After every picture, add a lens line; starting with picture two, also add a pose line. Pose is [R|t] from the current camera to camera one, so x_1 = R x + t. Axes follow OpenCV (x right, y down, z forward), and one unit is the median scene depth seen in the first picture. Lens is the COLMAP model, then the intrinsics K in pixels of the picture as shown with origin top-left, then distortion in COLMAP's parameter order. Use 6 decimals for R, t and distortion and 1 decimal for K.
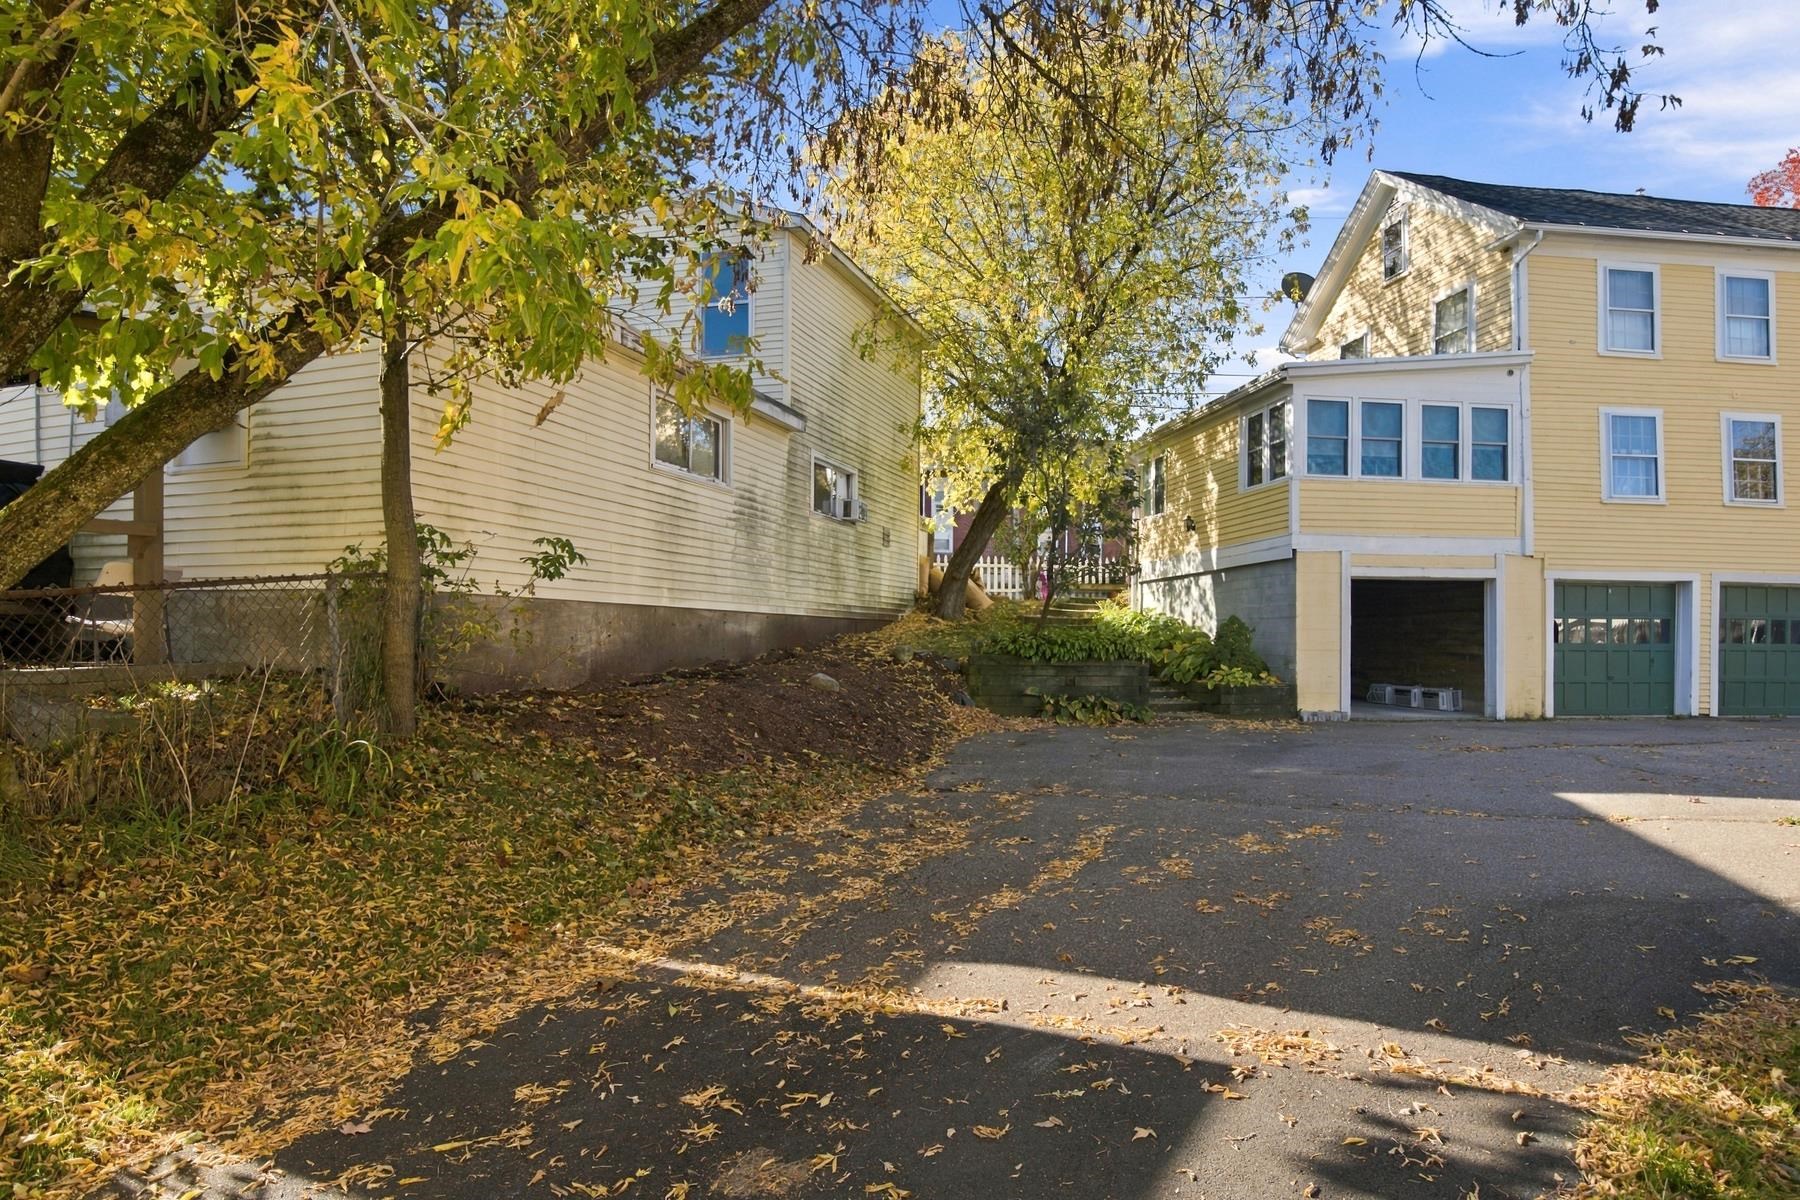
lens RADIAL K [[1017.2, 0, 899.1], [0, 1017.2, 622.7], [0, 0, 1]] dist [-0.000437, 0.000547]
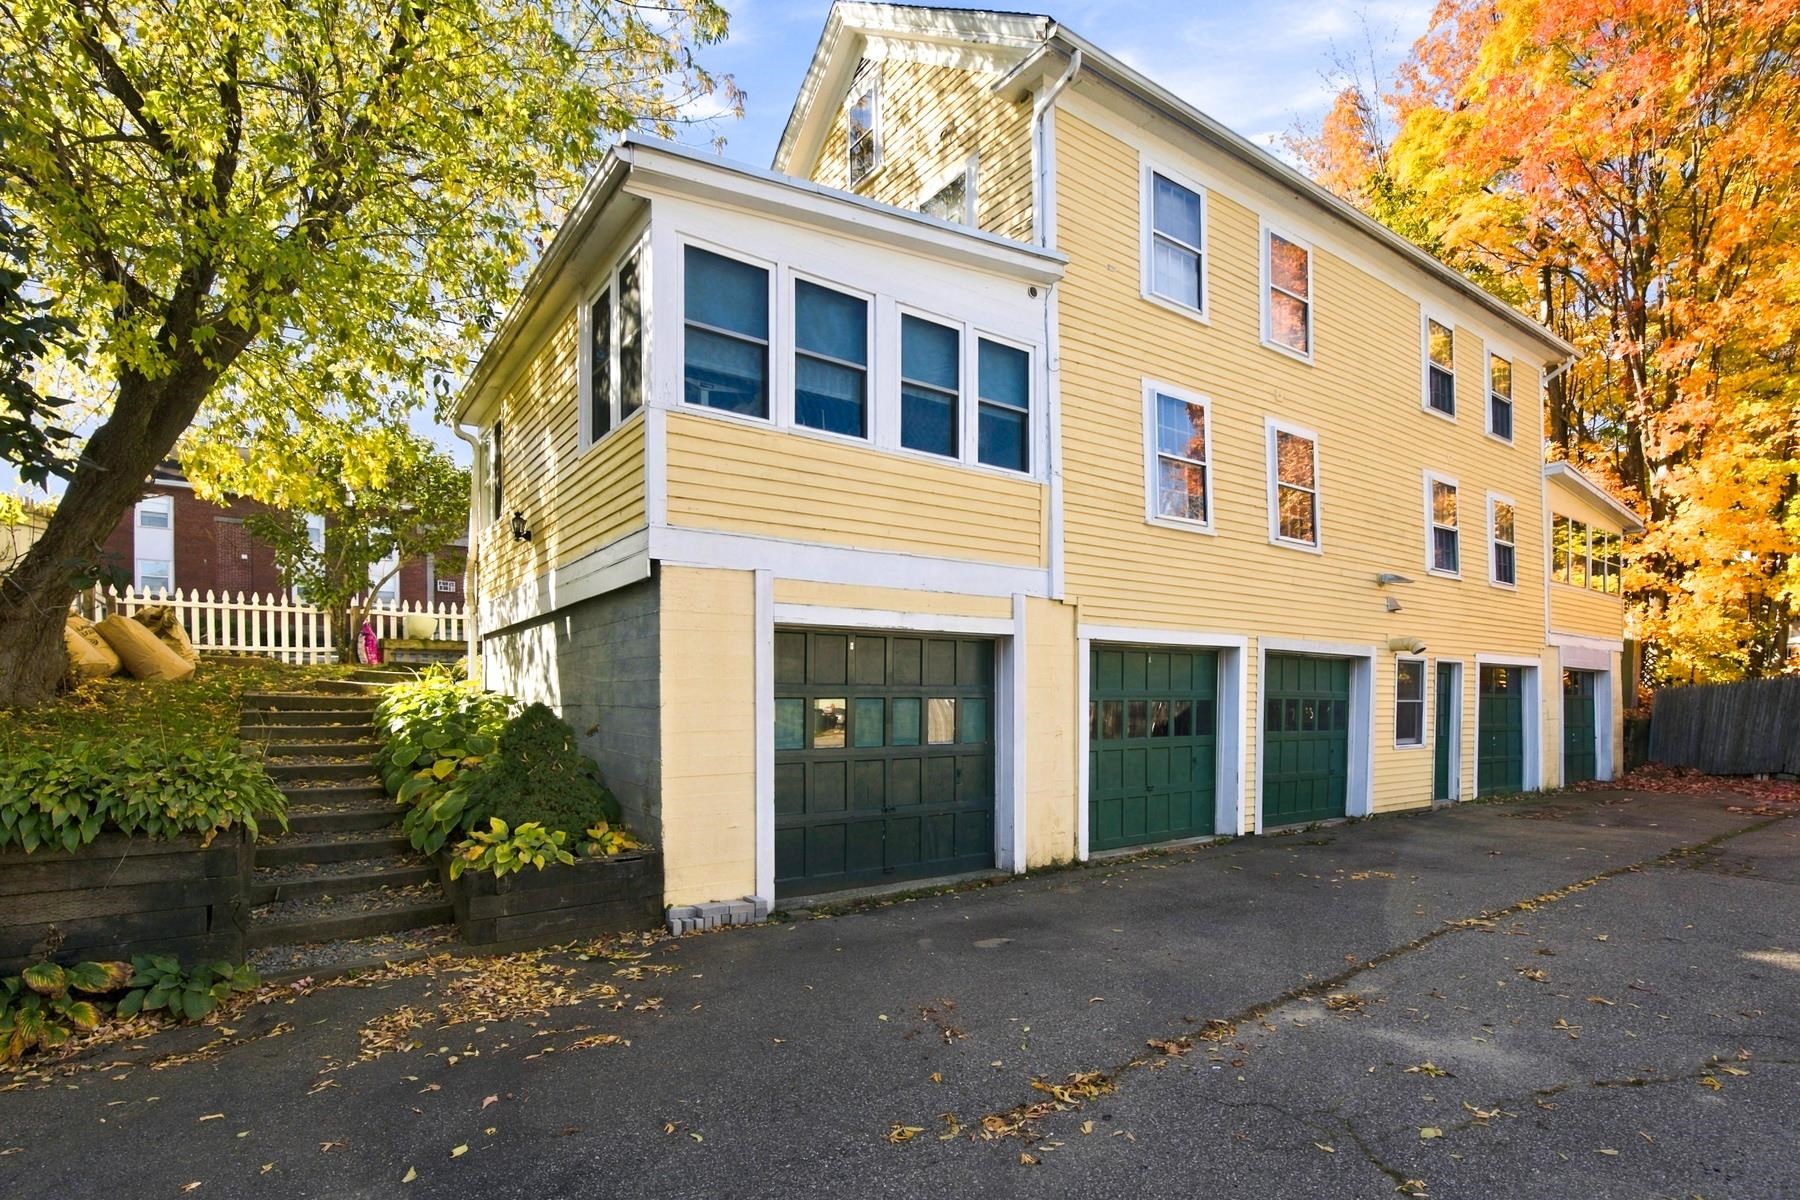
lens RADIAL K [[874.3, 0, 899.2], [0, 874.3, 688.5], [0, 0, 1]] dist [0.000075, 0.000008]
pose [[0.891723, -0.003737, 0.452566, 0.296359], [0.002036, 0.999989, 0.004245, -0.015113], [-0.452577, -0.002864, 0.891721, 0.573797]]
